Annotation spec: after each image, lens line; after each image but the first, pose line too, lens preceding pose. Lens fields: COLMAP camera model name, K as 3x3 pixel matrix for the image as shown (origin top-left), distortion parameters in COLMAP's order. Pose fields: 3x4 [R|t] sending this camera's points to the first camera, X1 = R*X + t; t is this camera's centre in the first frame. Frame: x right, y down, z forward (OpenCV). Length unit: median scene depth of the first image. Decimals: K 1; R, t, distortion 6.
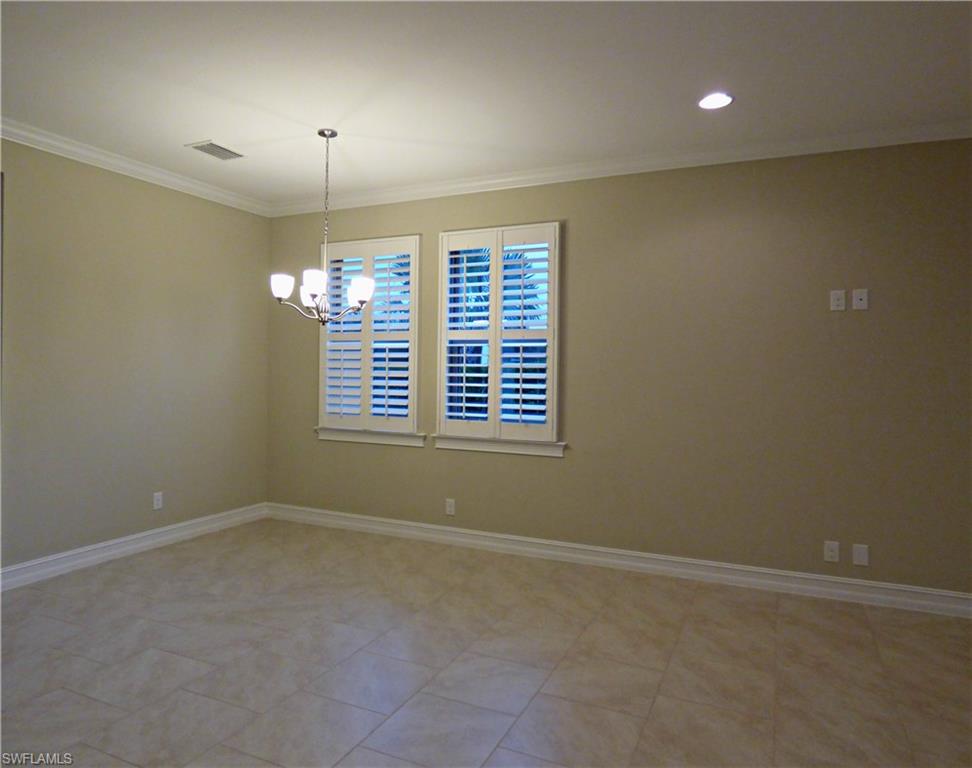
lens RADIAL K [[619.2, 0, 486.0], [0, 619.2, 384.0], [0, 0, 1]] dist [-0.005240, -0.000779]
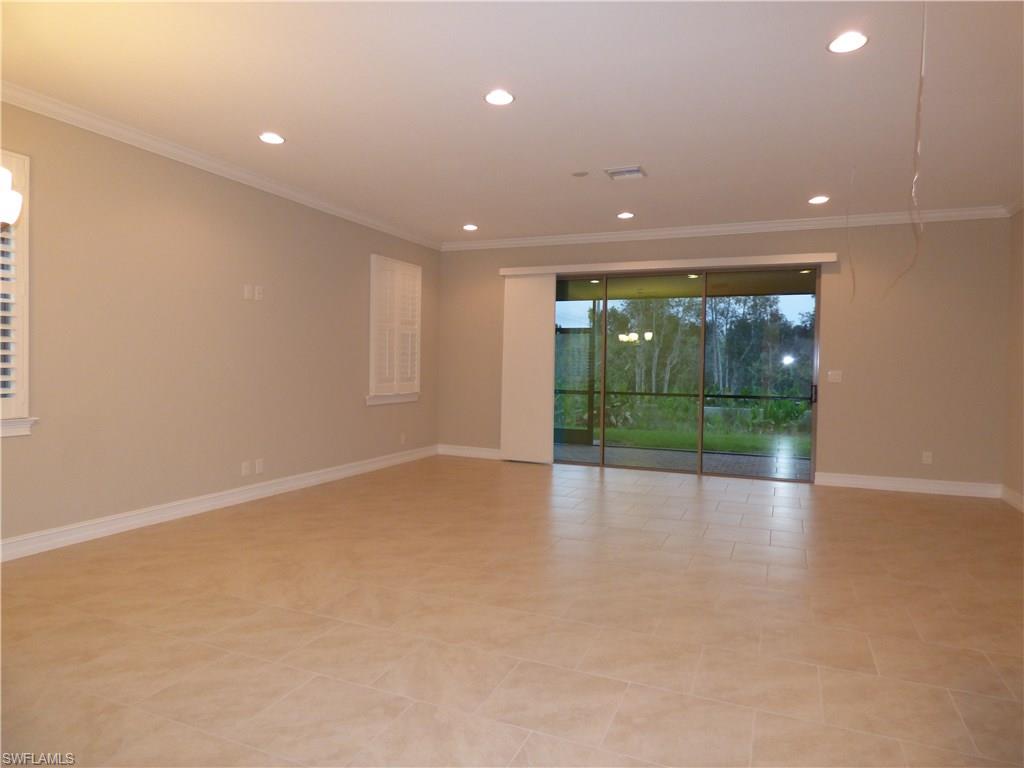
lens RADIAL K [[635.3, 0, 512.0], [0, 635.3, 384.0], [0, 0, 1]] dist [-0.055399, -0.000096]
pose [[-0.030996, -0.054795, 0.998016, -0.904515], [-0.020266, 0.998325, 0.054183, -0.015467], [-0.999314, -0.018546, -0.032055, 0.440144]]
